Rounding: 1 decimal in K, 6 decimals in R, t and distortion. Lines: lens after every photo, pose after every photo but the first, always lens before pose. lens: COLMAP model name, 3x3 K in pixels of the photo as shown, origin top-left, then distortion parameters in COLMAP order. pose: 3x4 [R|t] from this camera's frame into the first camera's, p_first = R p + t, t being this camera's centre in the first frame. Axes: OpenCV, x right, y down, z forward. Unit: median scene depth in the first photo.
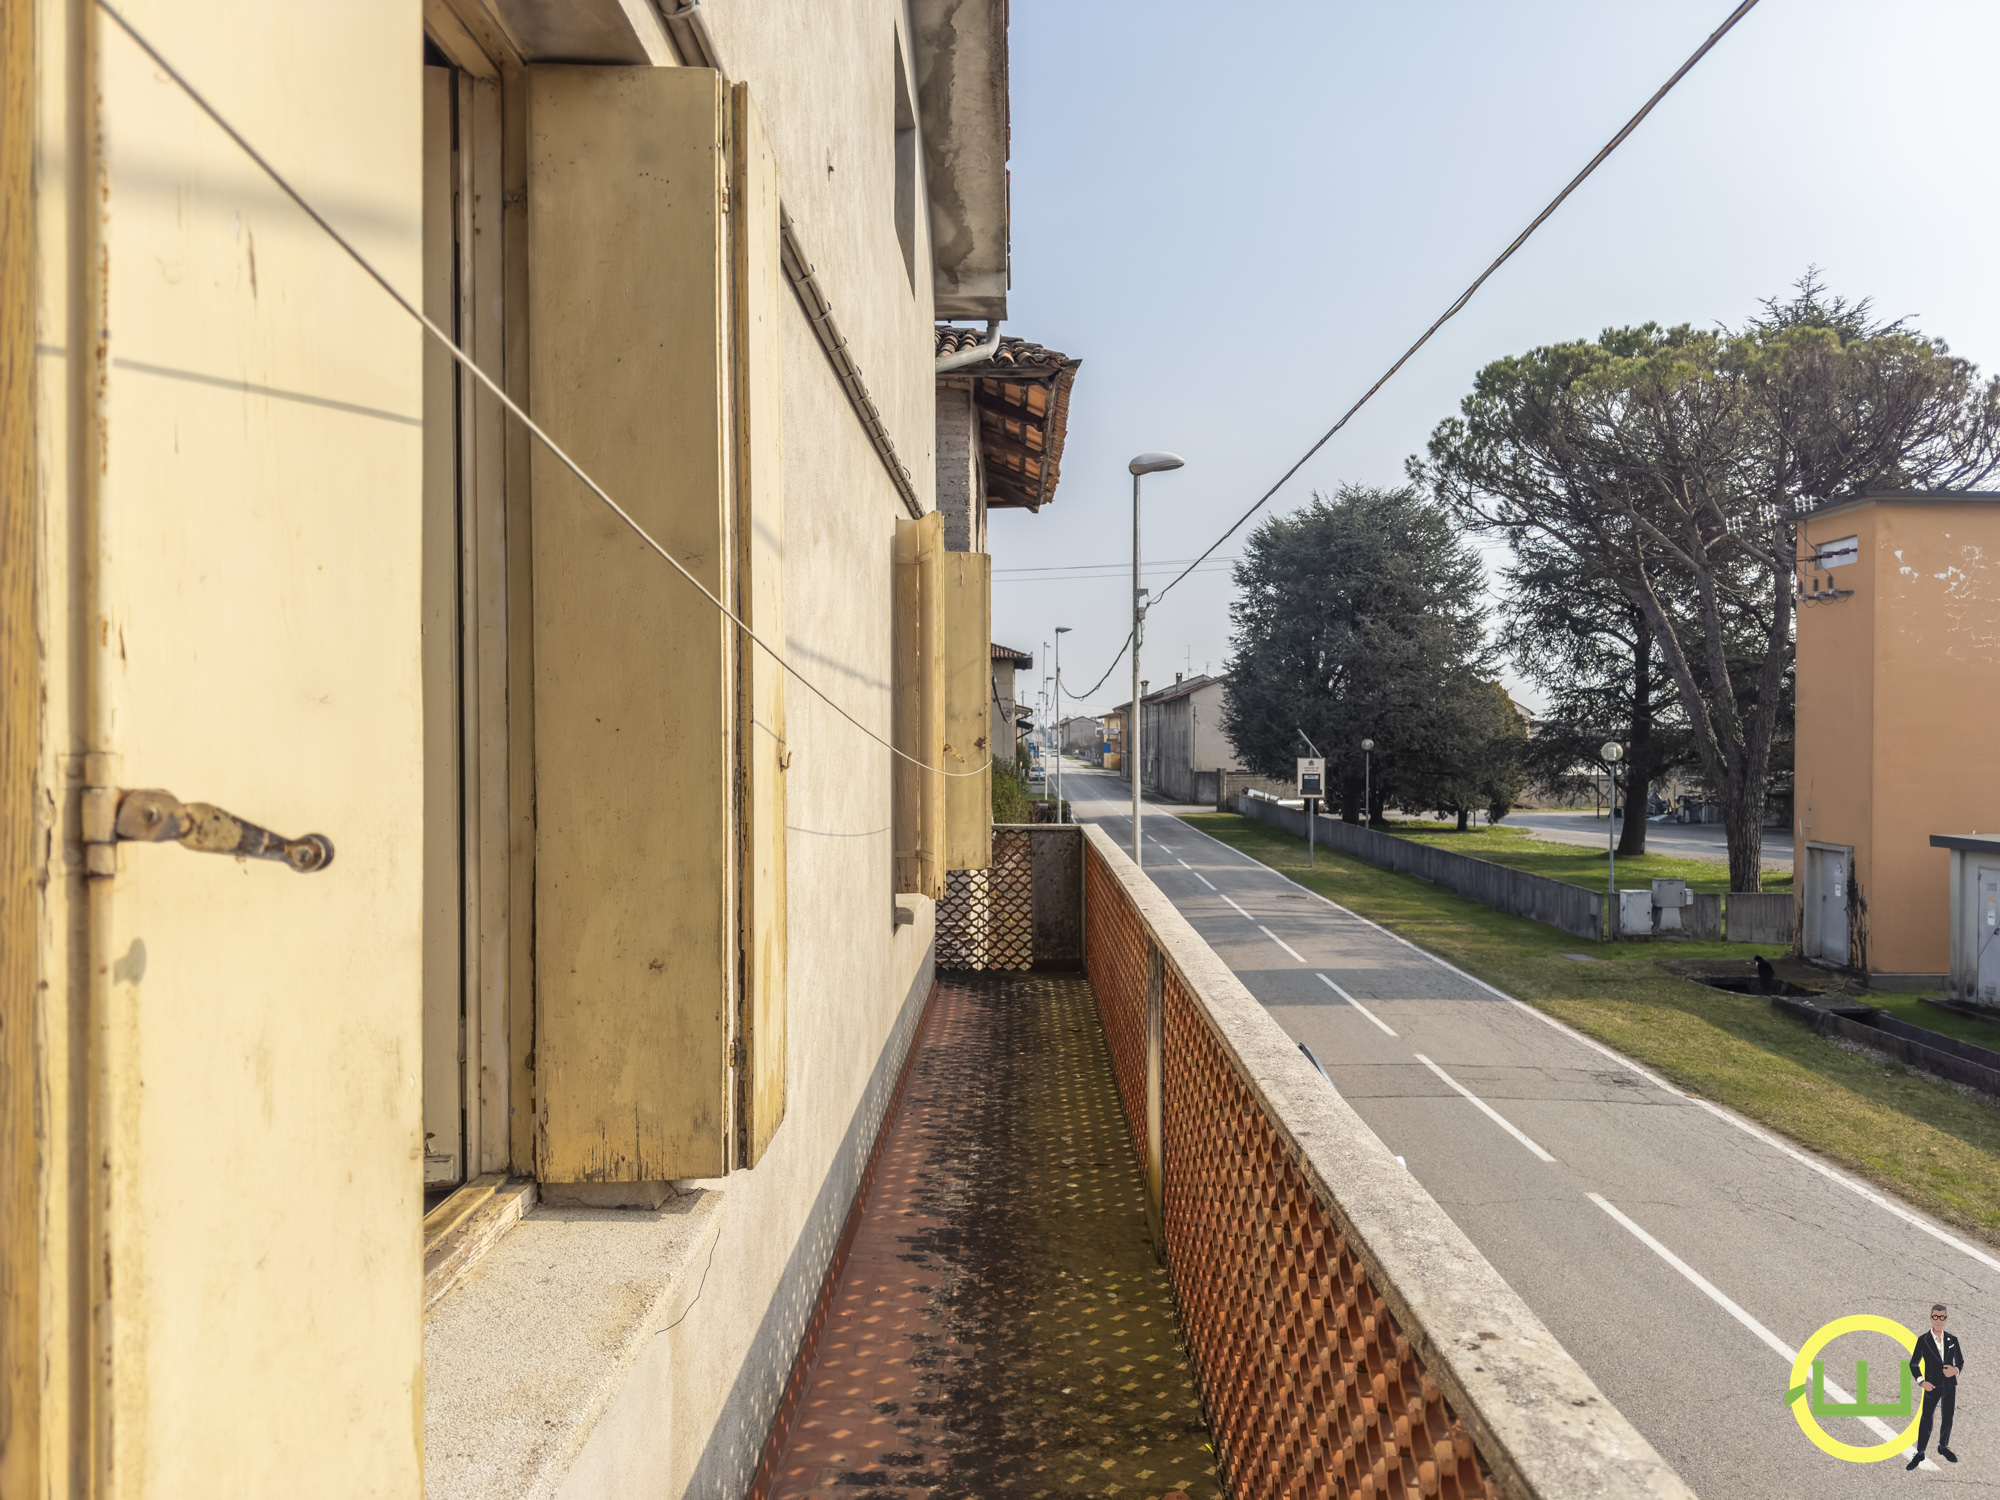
lens RADIAL K [[1416.1, 0, 1000.4], [0, 1416.1, 750.2], [0, 0, 1]] dist [0.140847, -0.045387]
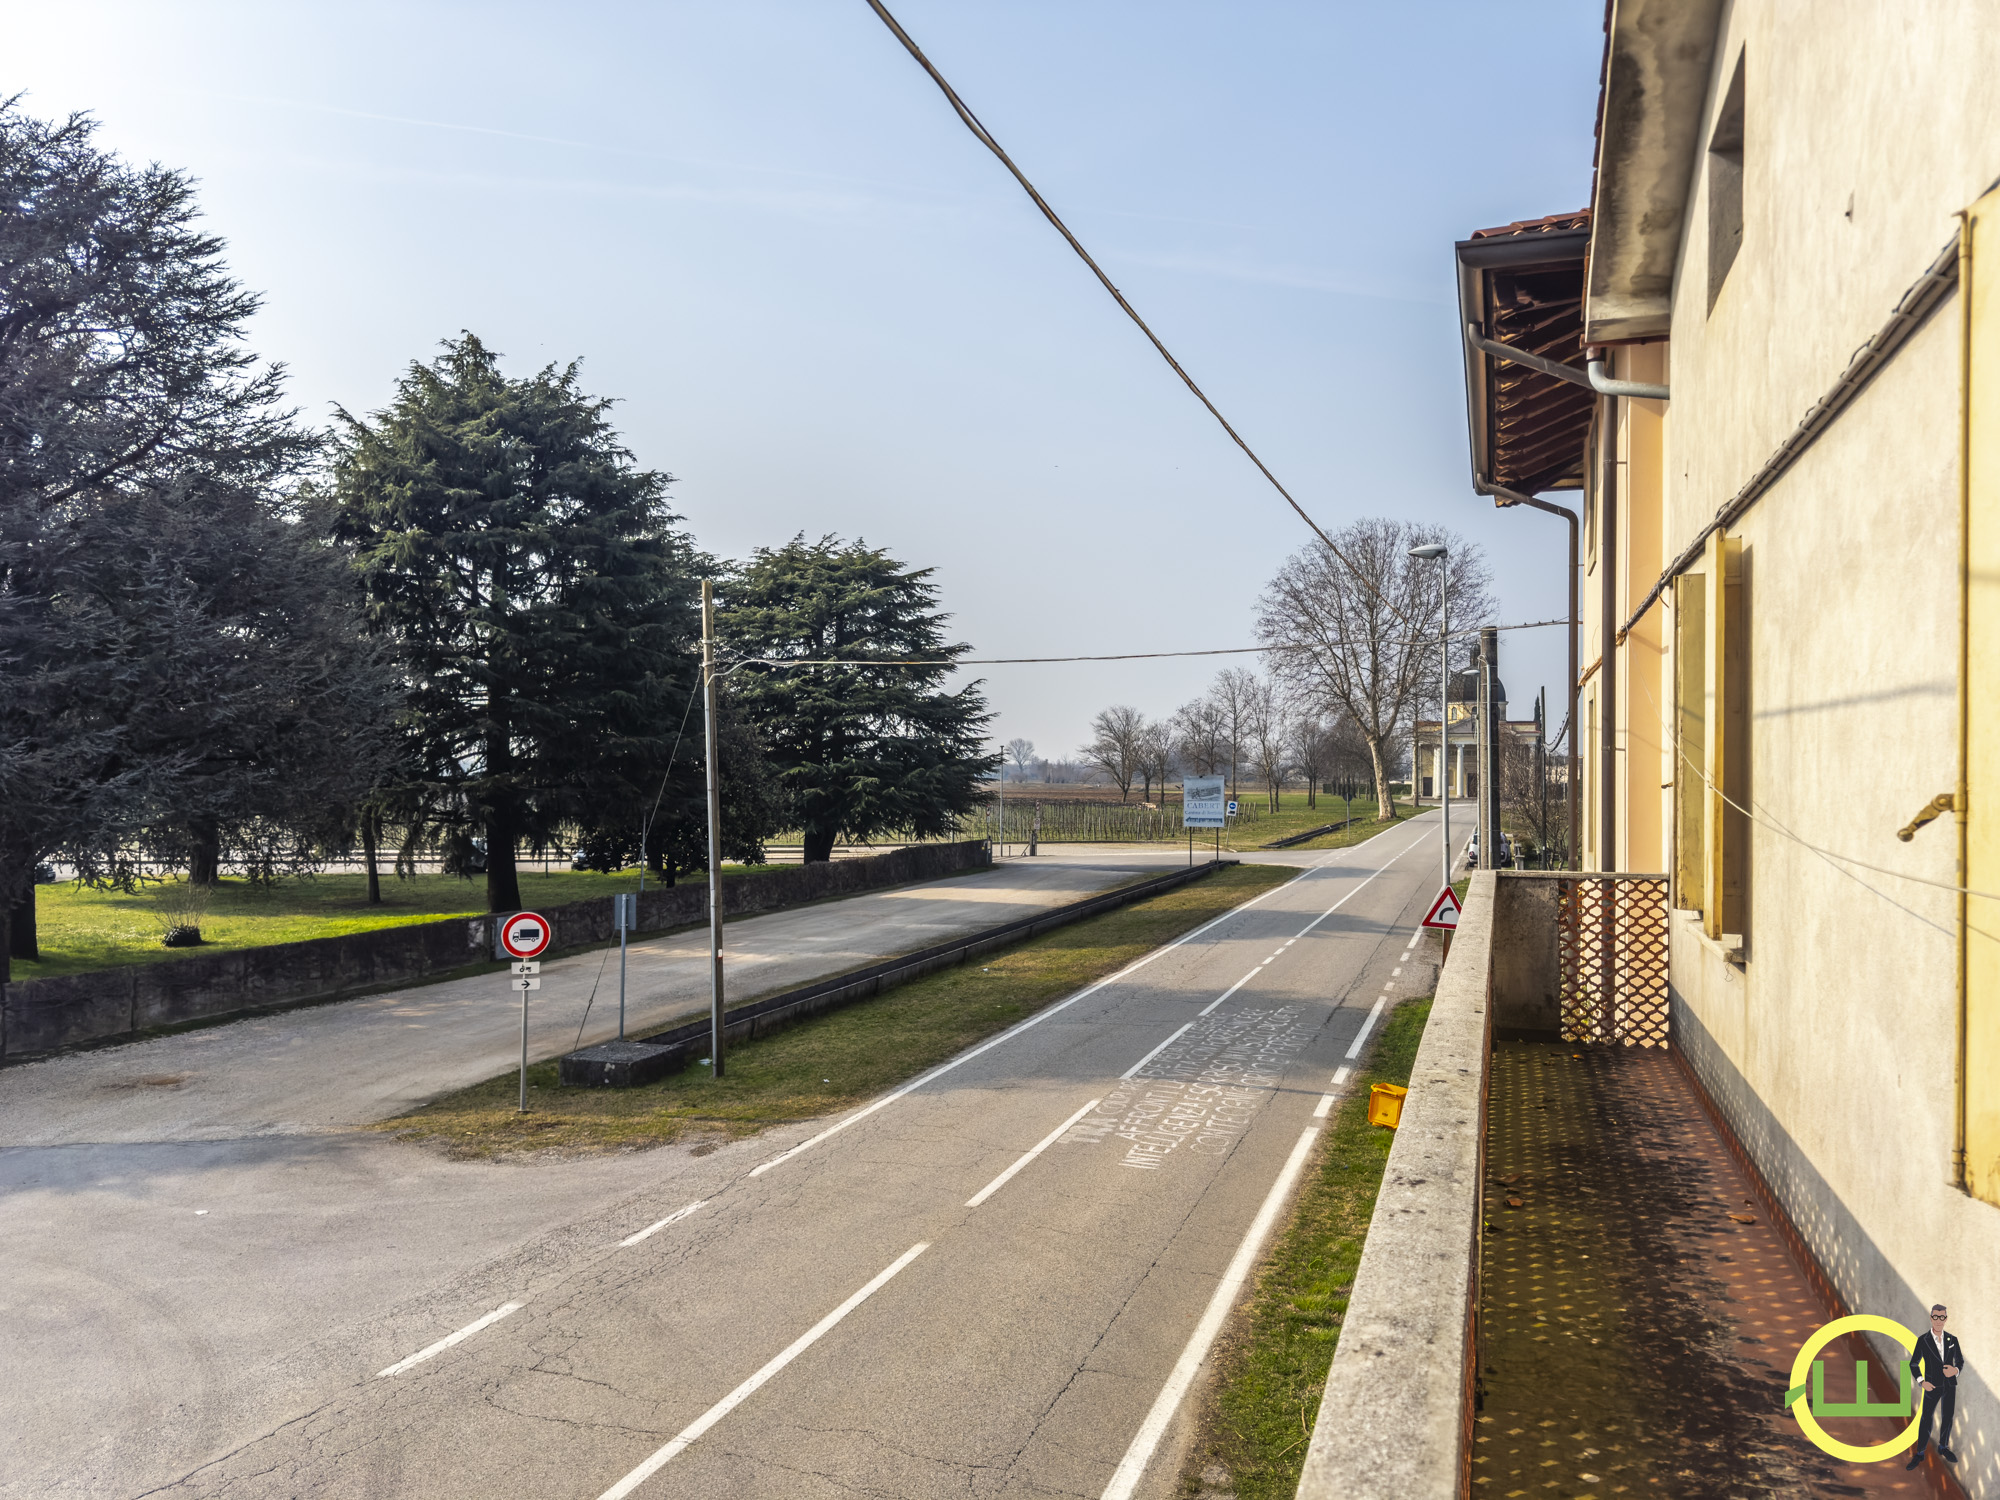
lens RADIAL K [[1416.1, 0, 1007.0], [0, 1416.1, 757.4], [0, 0, 1]] dist [0.140847, -0.045387]
pose [[-0.949734, -0.015948, 0.312650, 0.135190], [-0.014435, 0.999870, 0.007154, -0.036763], [-0.312724, 0.002281, -0.949841, 2.414014]]
